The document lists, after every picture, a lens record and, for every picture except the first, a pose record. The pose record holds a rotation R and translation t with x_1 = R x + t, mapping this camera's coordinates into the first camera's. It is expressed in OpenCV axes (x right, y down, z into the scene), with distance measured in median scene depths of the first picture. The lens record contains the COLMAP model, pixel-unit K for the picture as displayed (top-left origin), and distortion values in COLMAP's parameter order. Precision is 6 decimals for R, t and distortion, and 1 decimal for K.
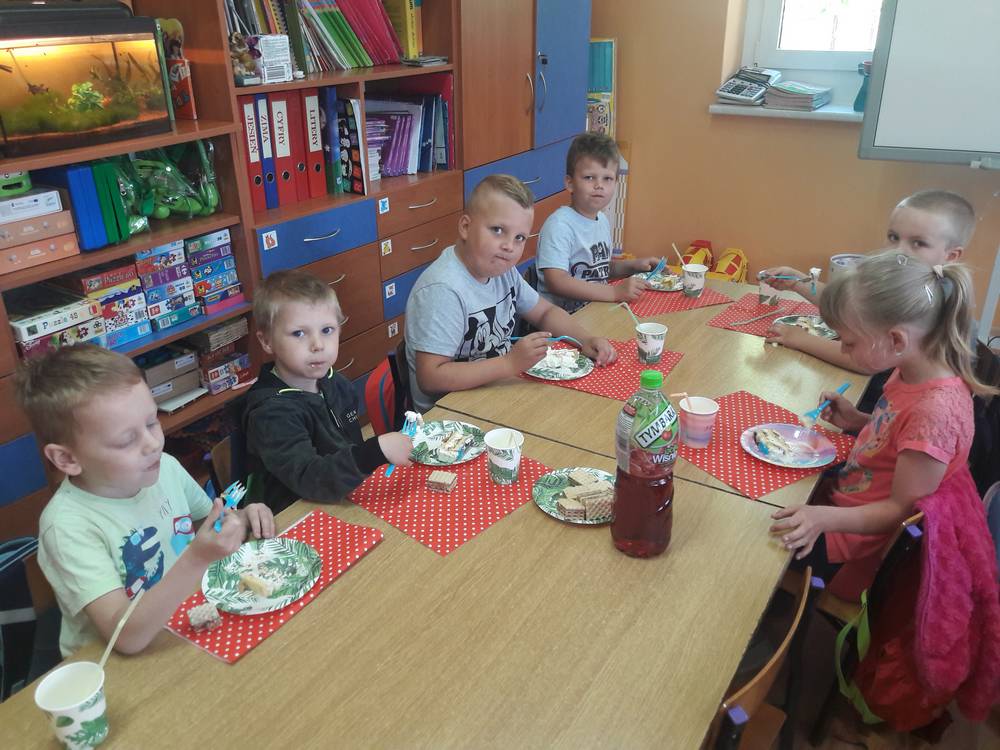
lens RADIAL K [[812.2, 0, 500.0], [0, 812.2, 375.0], [0, 0, 1]] dist [0.004492, -0.003485]
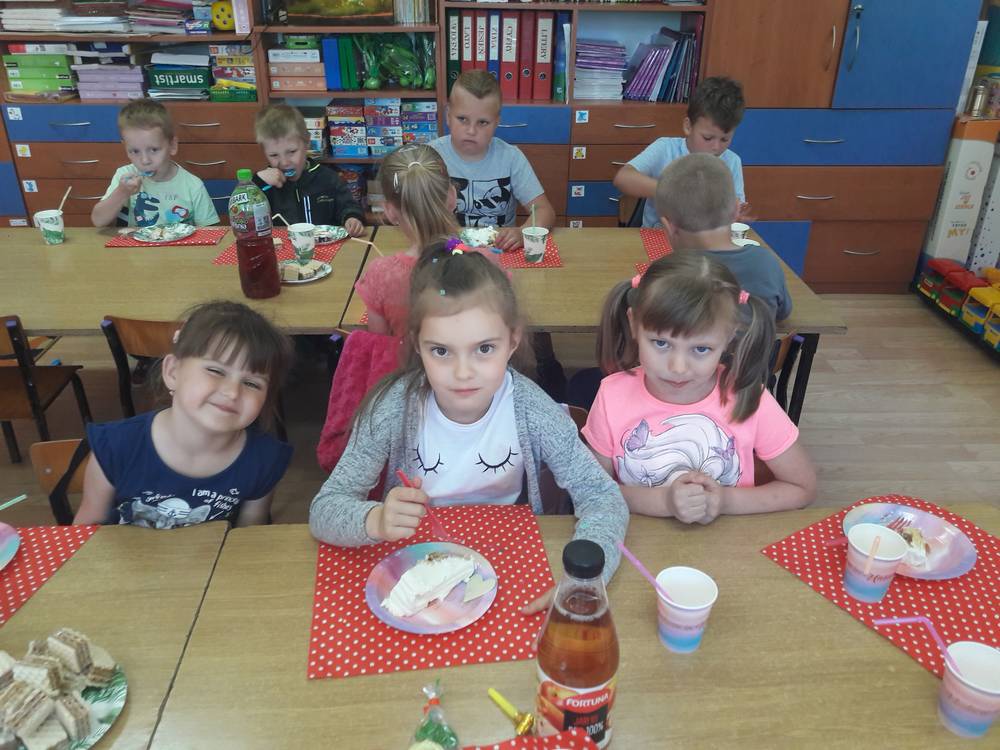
lens RADIAL K [[841.3, 0, 499.0], [0, 841.3, 352.4], [0, 0, 1]] dist [0.084326, -0.170283]
pose [[0.562759, 0.372085, -0.738143, 1.013592], [-0.363083, 0.913478, 0.183654, -0.092000], [0.742612, 0.164654, 0.649166, 0.186748]]
